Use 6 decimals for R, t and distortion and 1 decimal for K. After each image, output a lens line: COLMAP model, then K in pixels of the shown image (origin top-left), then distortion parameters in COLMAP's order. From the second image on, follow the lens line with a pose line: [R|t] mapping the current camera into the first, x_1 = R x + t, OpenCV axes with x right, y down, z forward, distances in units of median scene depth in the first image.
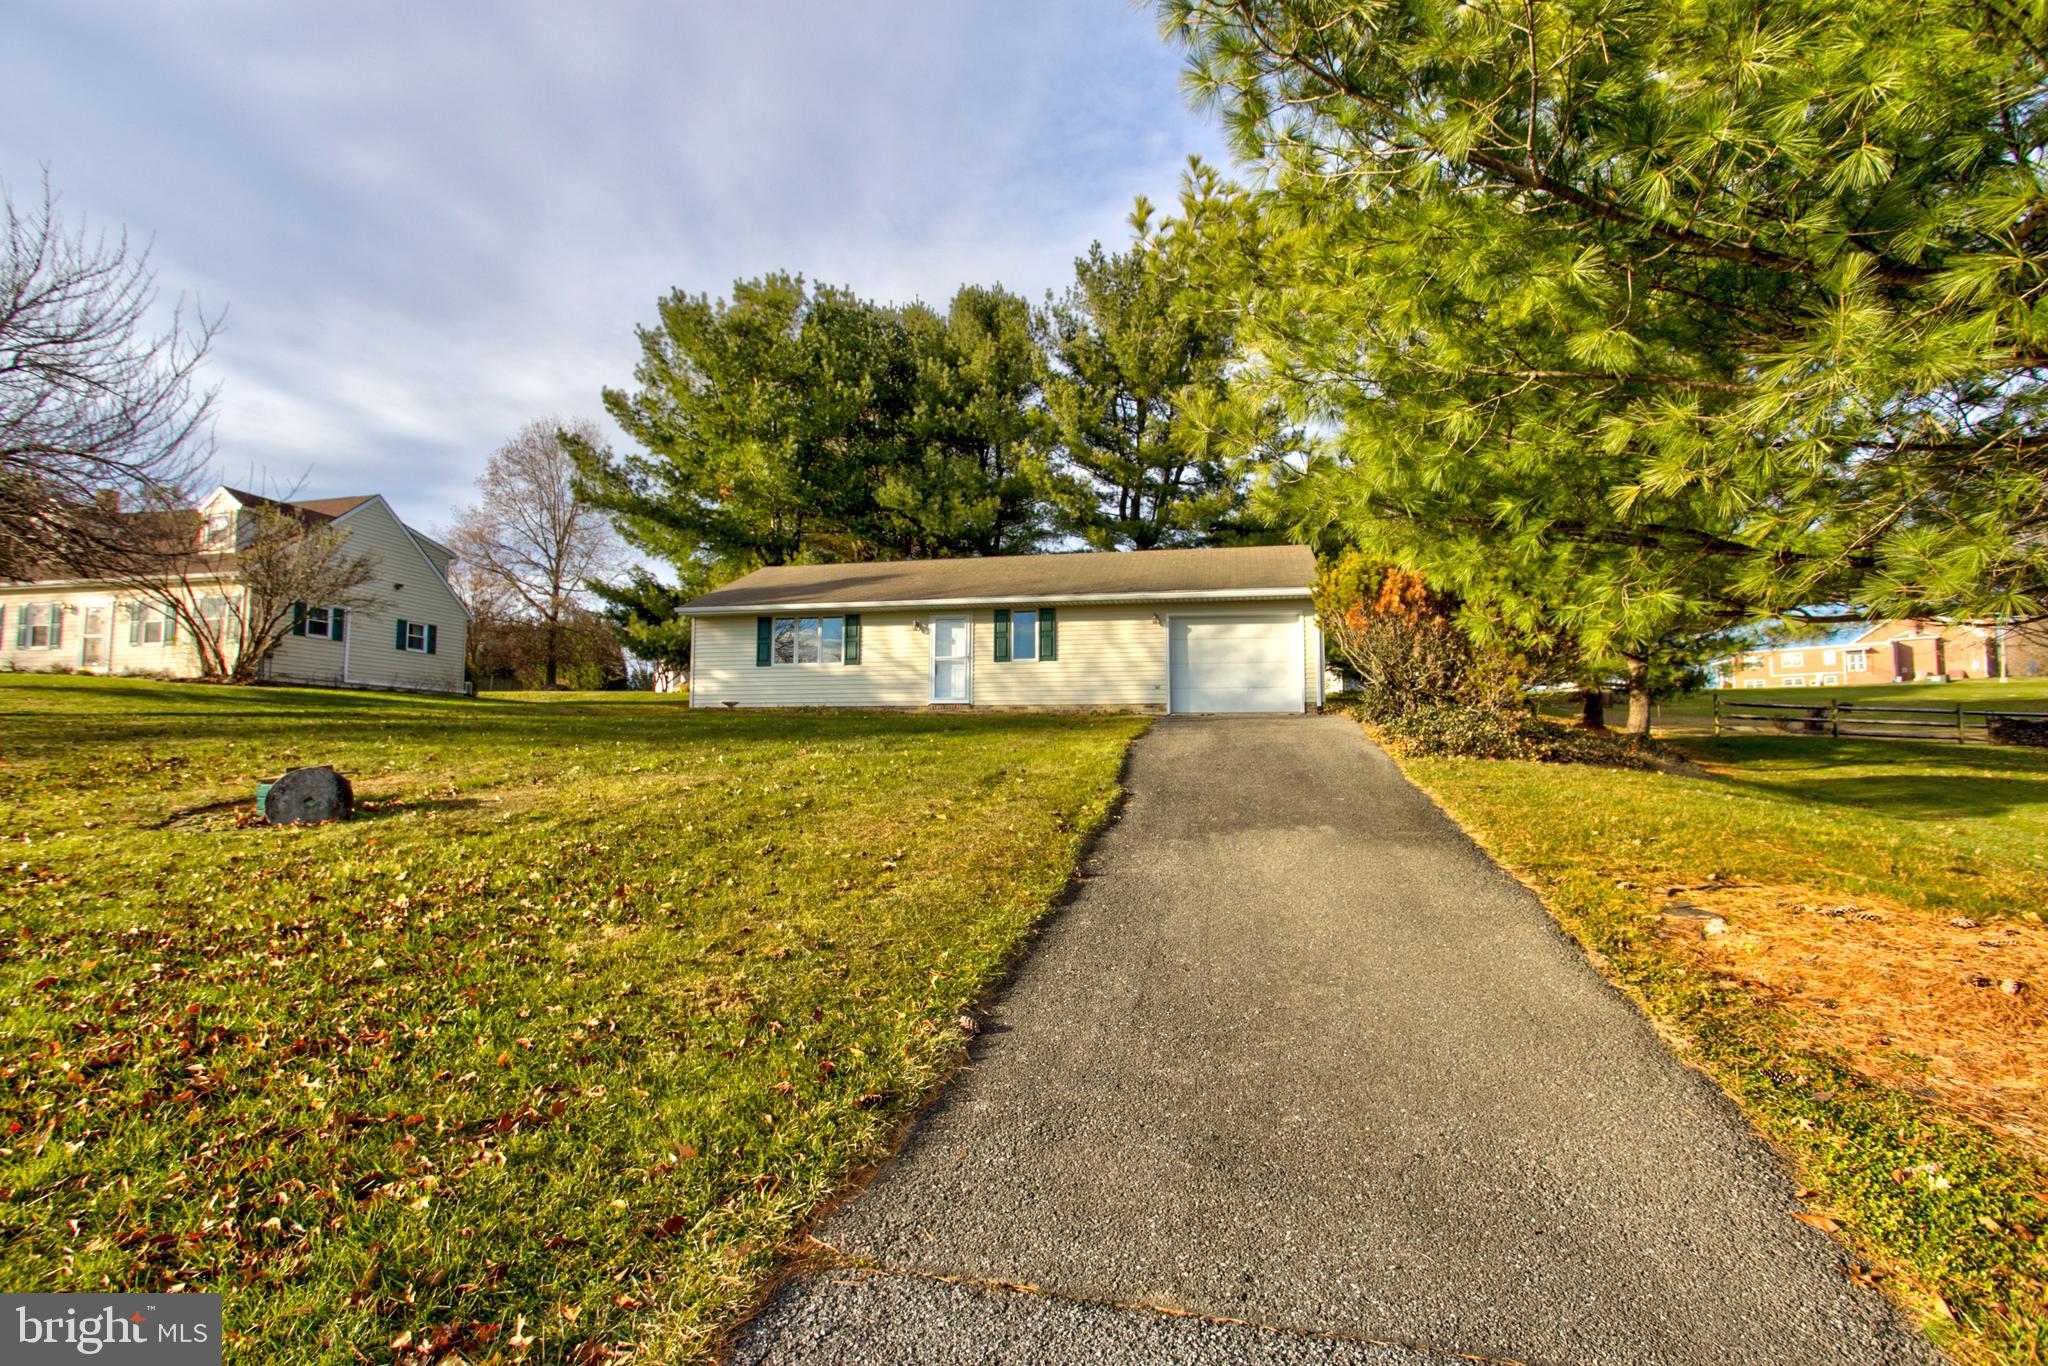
lens RADIAL K [[1005.4, 0, 1022.5], [0, 1005.4, 677.3], [0, 0, 1]] dist [-0.049623, 0.025293]
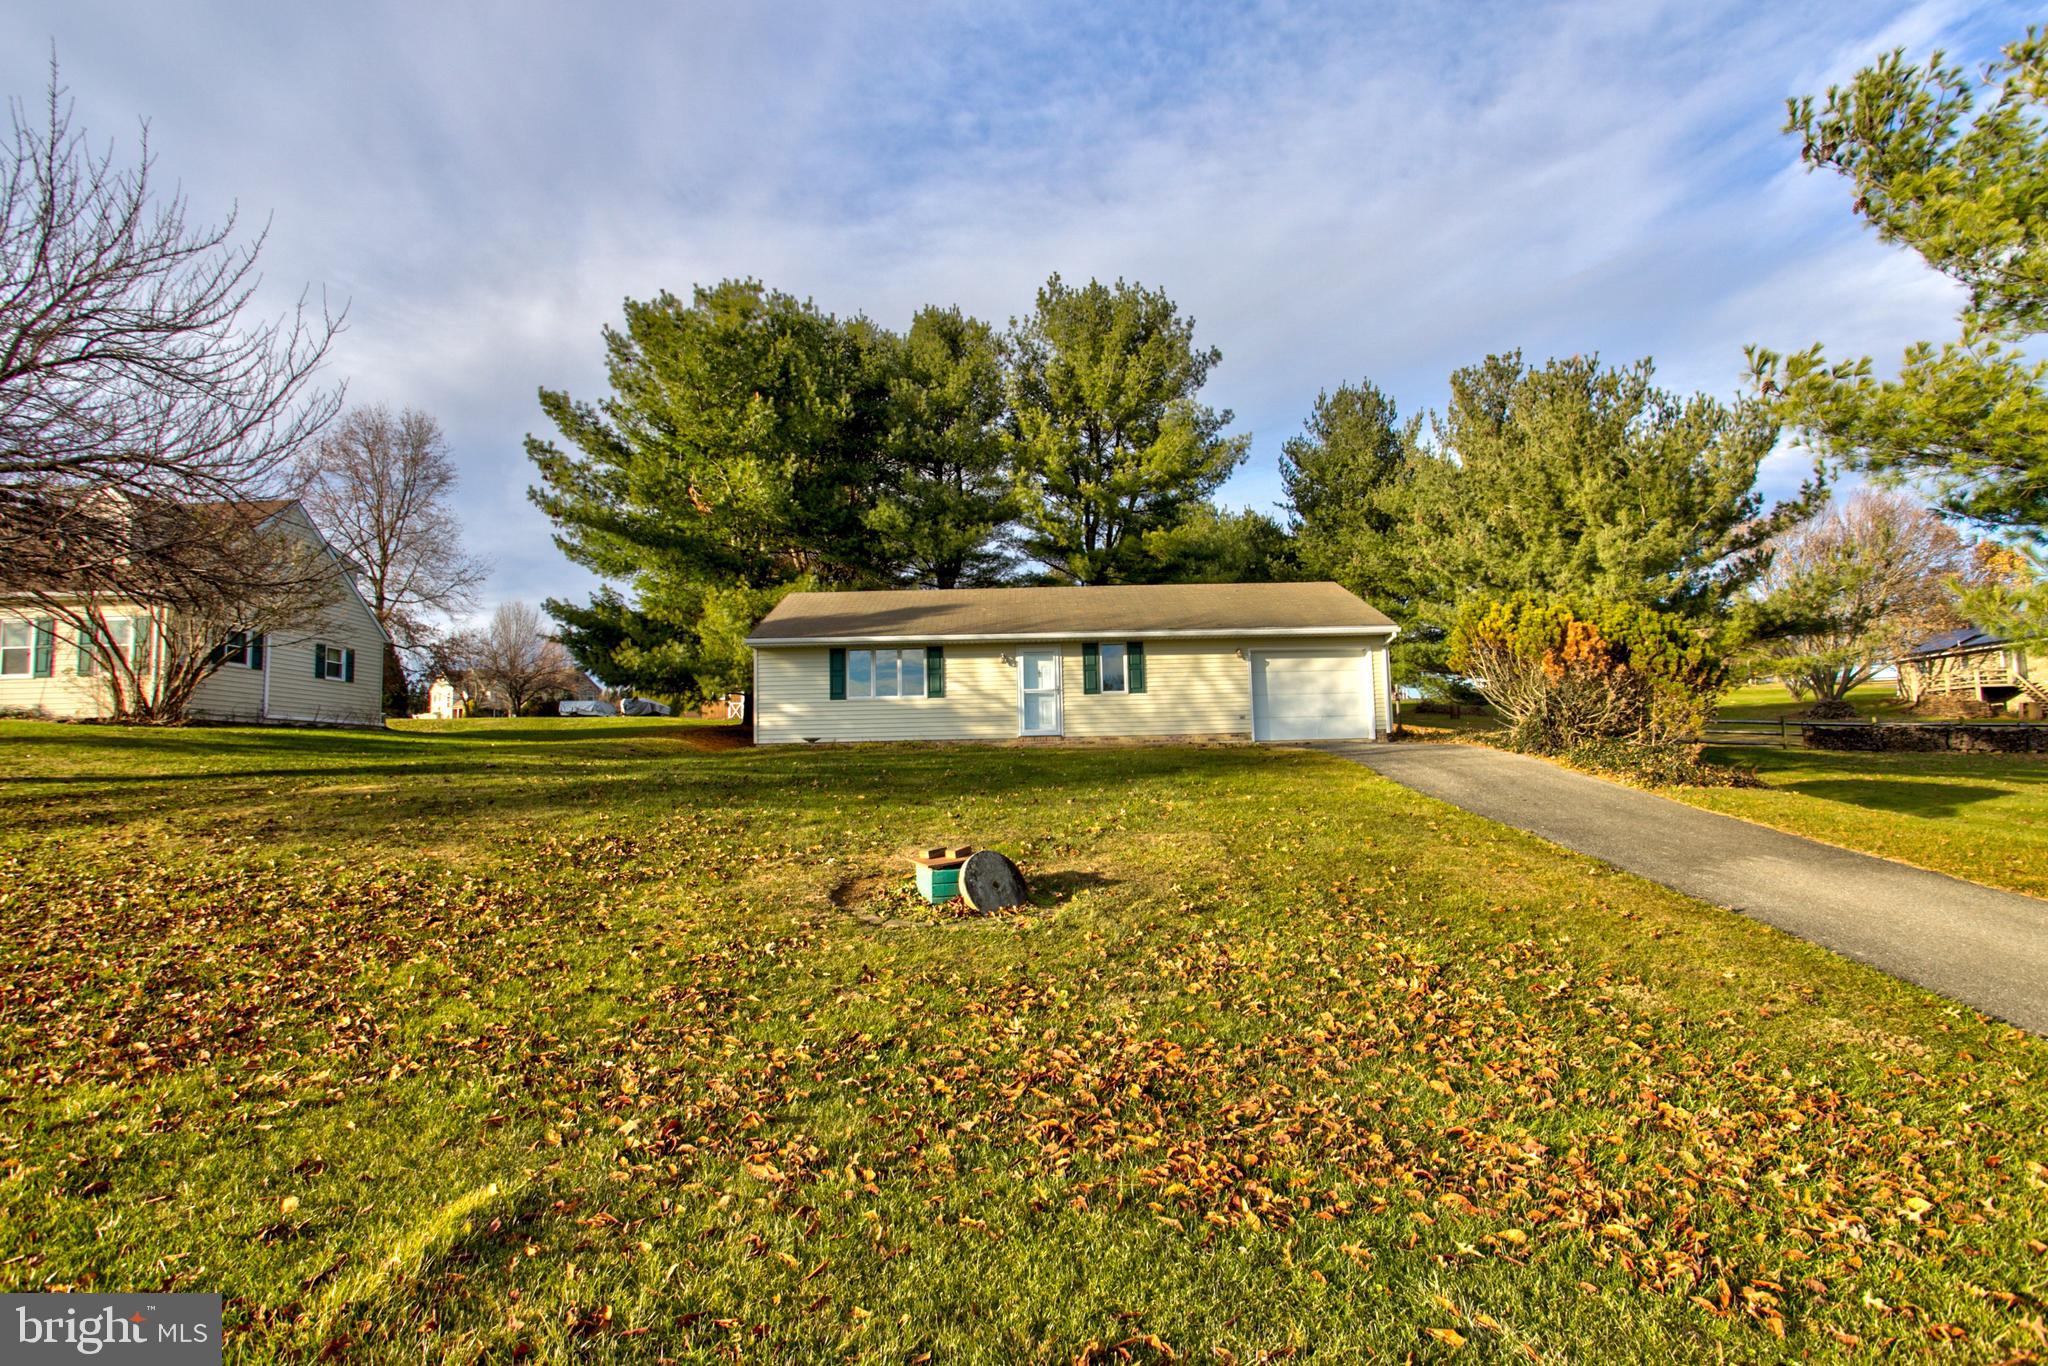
lens RADIAL K [[1005.4, 0, 1026.5], [0, 1005.4, 689.4], [0, 0, 1]] dist [-0.049623, 0.025293]
pose [[0.972742, -0.008576, 0.231730, -0.305157], [0.007399, 0.999955, 0.005950, -0.025306], [-0.231770, -0.004074, 0.972762, 0.013815]]
